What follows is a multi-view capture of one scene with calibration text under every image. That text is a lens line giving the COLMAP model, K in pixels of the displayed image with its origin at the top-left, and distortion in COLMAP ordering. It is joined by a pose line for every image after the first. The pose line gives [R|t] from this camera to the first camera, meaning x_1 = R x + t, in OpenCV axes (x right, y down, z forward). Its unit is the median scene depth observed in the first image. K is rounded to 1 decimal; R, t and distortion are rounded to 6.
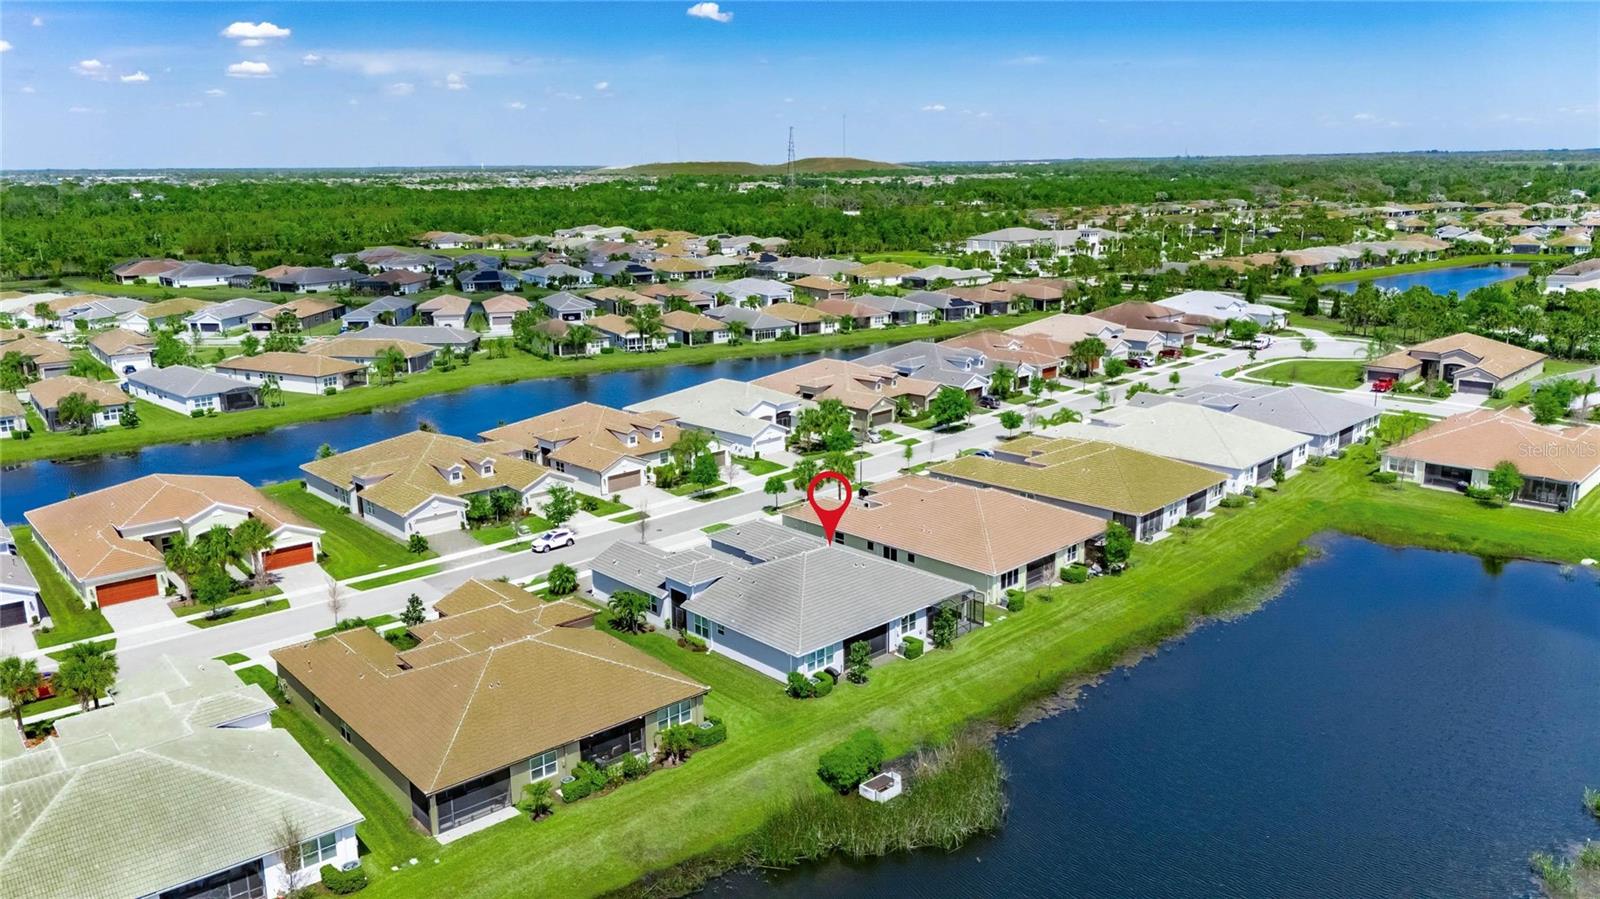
lens RADIAL K [[1175.6, 0, 824.5], [0, 1175.6, 448.7], [0, 0, 1]] dist [0.069505, -0.064300]
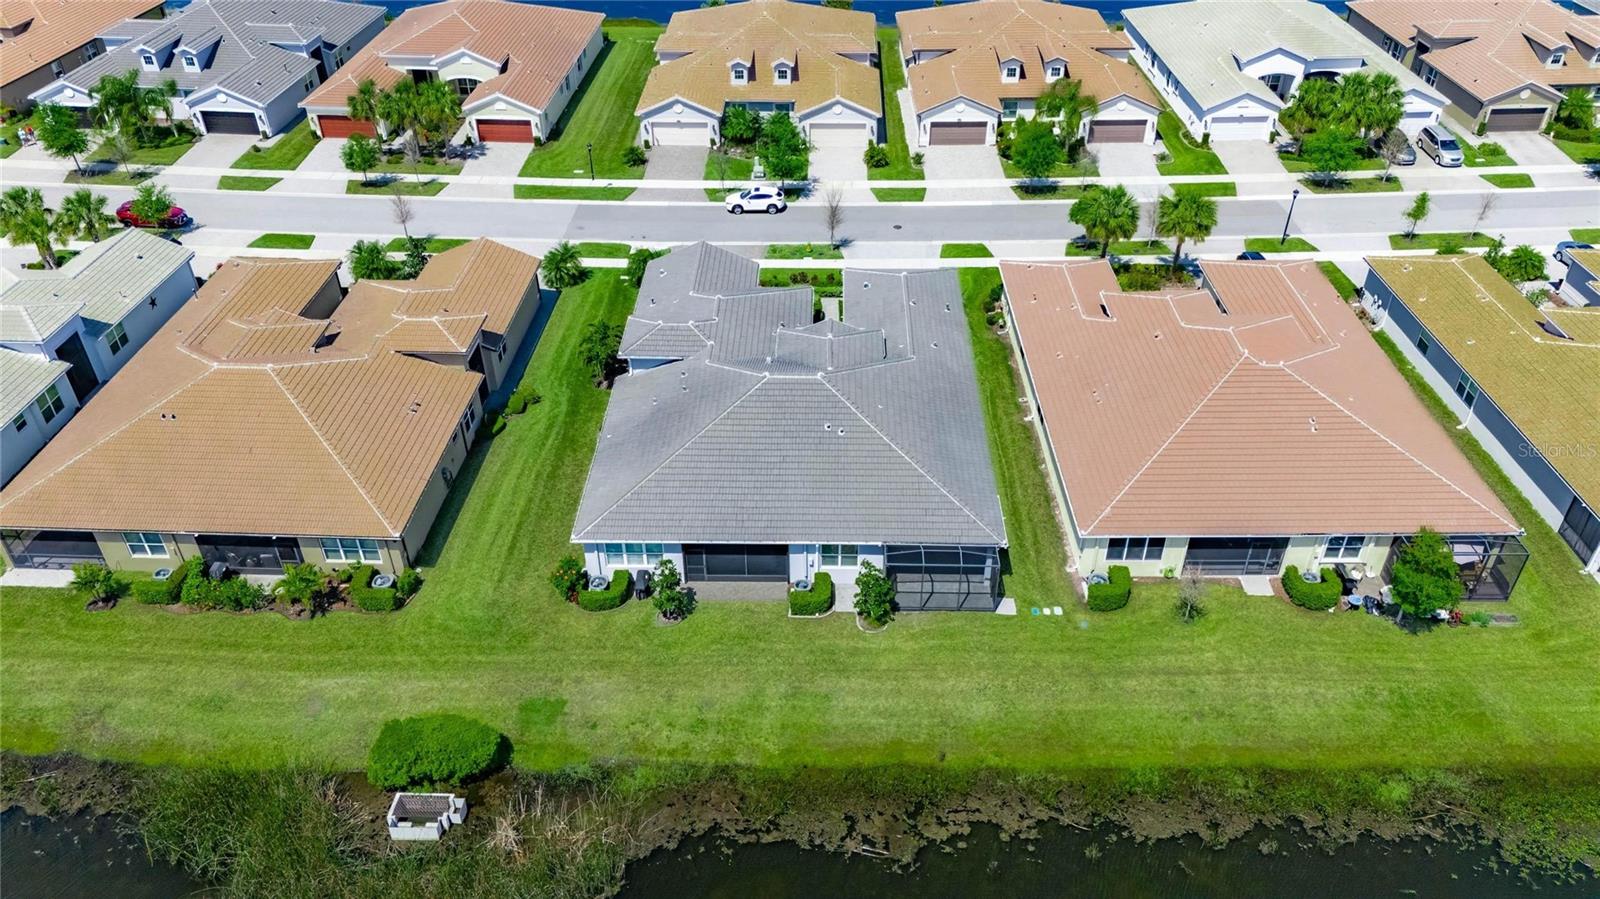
lens RADIAL K [[1175.6, 0, 803.8], [0, 1175.6, 464.4], [0, 0, 1]] dist [0.069505, -0.064300]
pose [[0.710555, 0.425765, -0.560210, 0.288043], [-0.169118, 0.876157, 0.451385, -0.120368], [0.683016, -0.225992, 0.694562, 0.459178]]
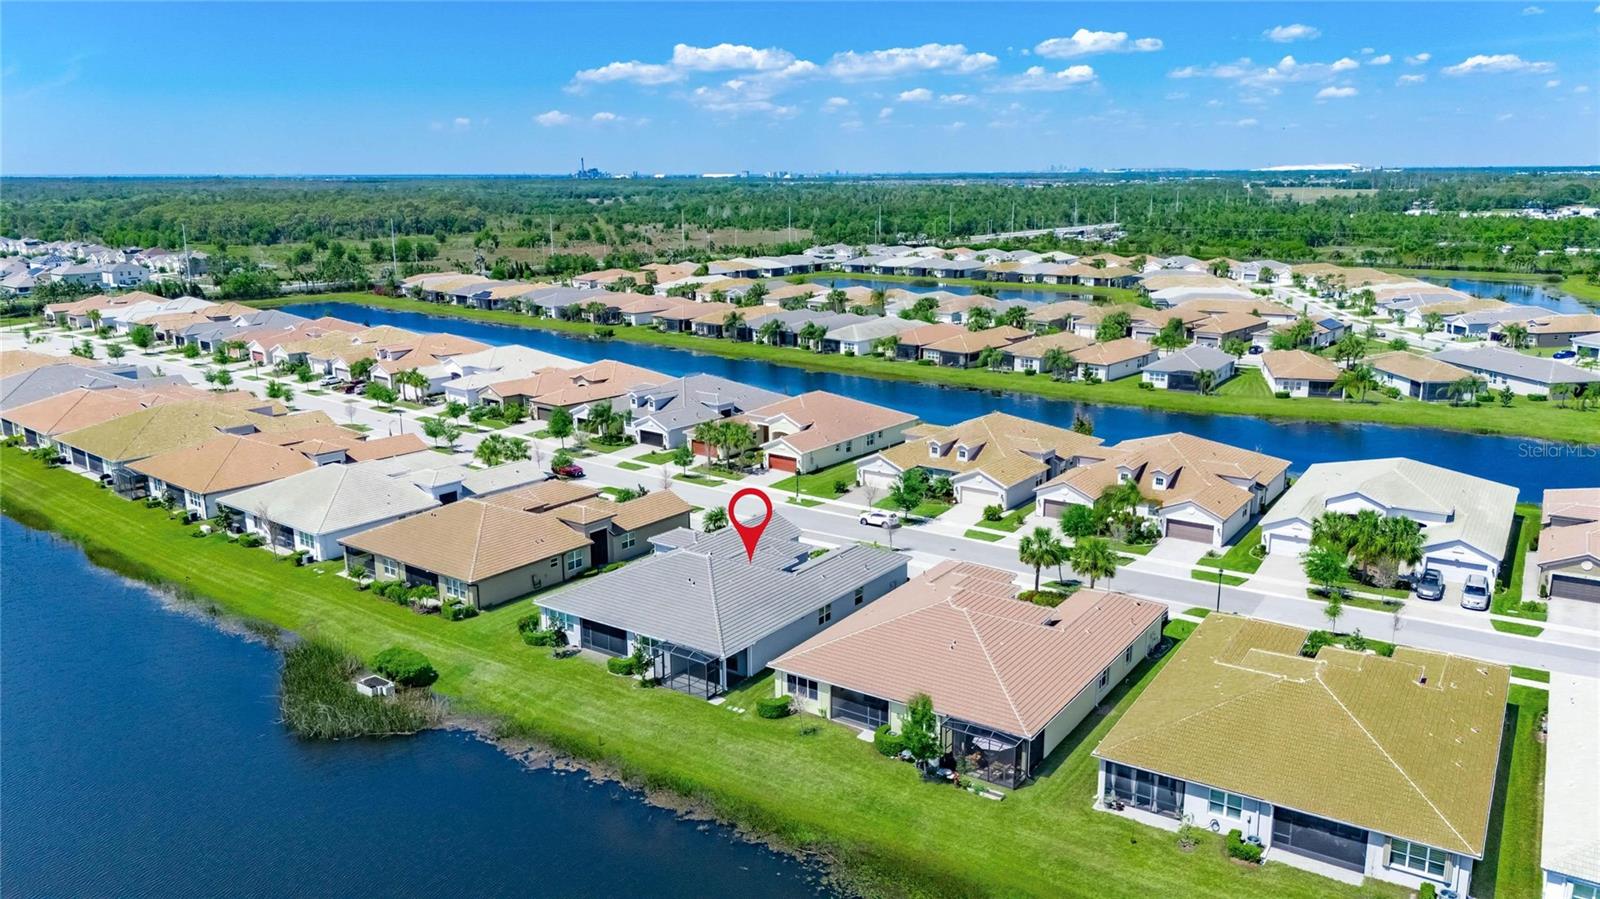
lens RADIAL K [[1175.6, 0, 809.2], [0, 1175.6, 440.8], [0, 0, 1]] dist [0.069505, -0.064300]
pose [[0.192915, 0.227830, -0.954399, 0.766452], [-0.227709, 0.956511, 0.182306, -0.171268], [0.954428, 0.182156, 0.236404, 0.674273]]
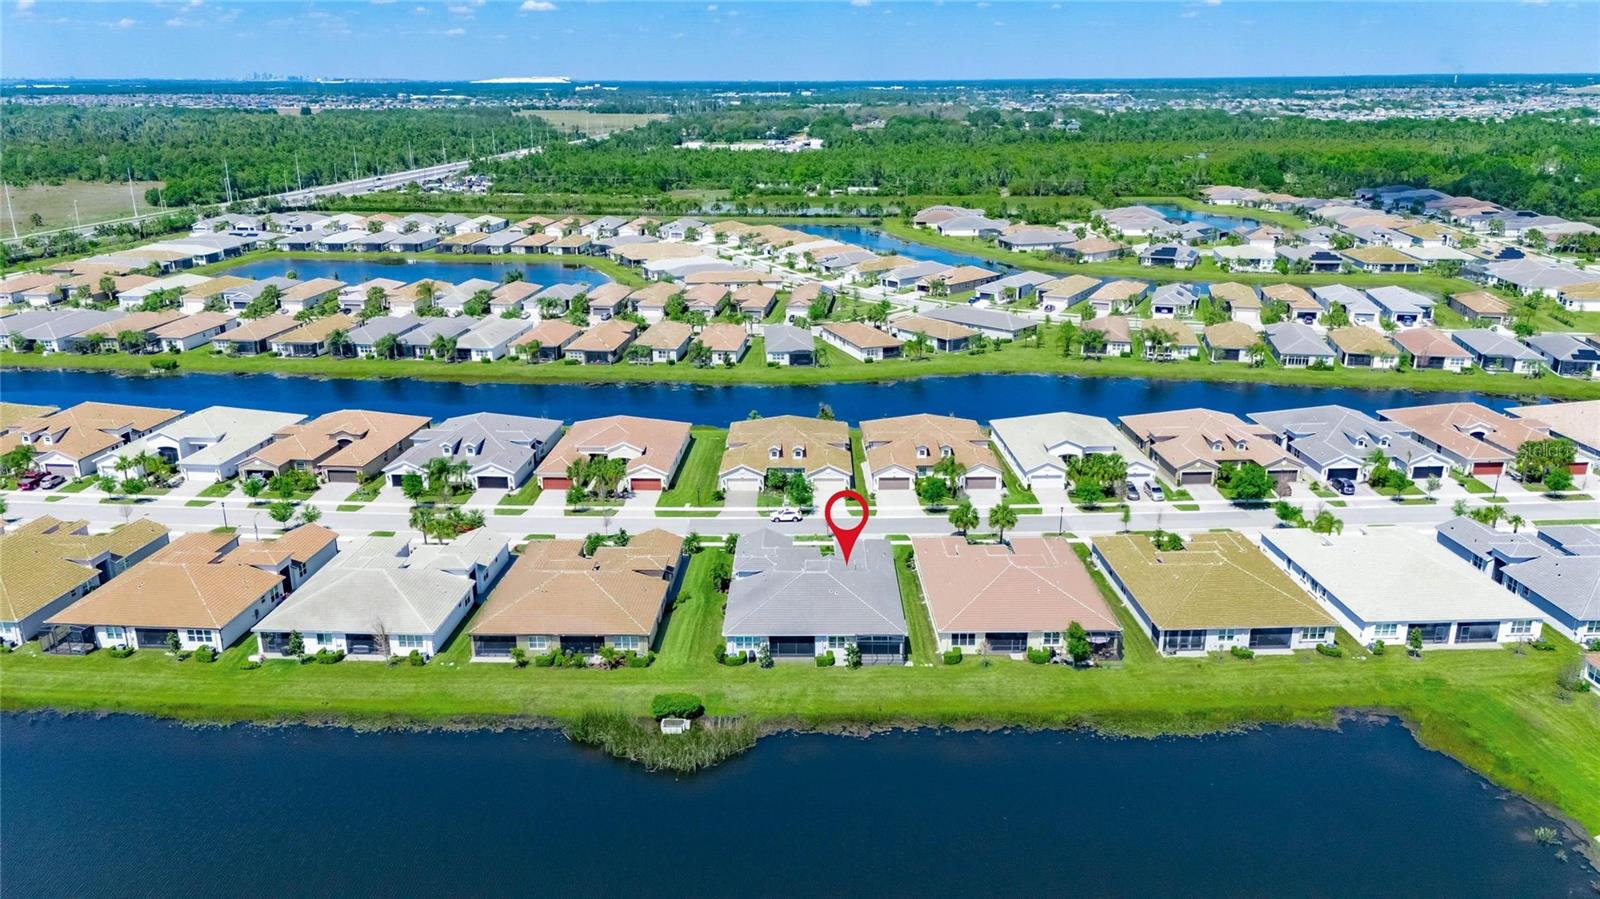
lens RADIAL K [[1175.6, 0, 816.5], [0, 1175.6, 450.8], [0, 0, 1]] dist [0.069505, -0.064300]
pose [[0.729768, 0.215831, -0.648734, 0.697892], [-0.169090, 0.976364, 0.134620, -0.194987], [0.662456, 0.011453, 0.749014, -0.035049]]
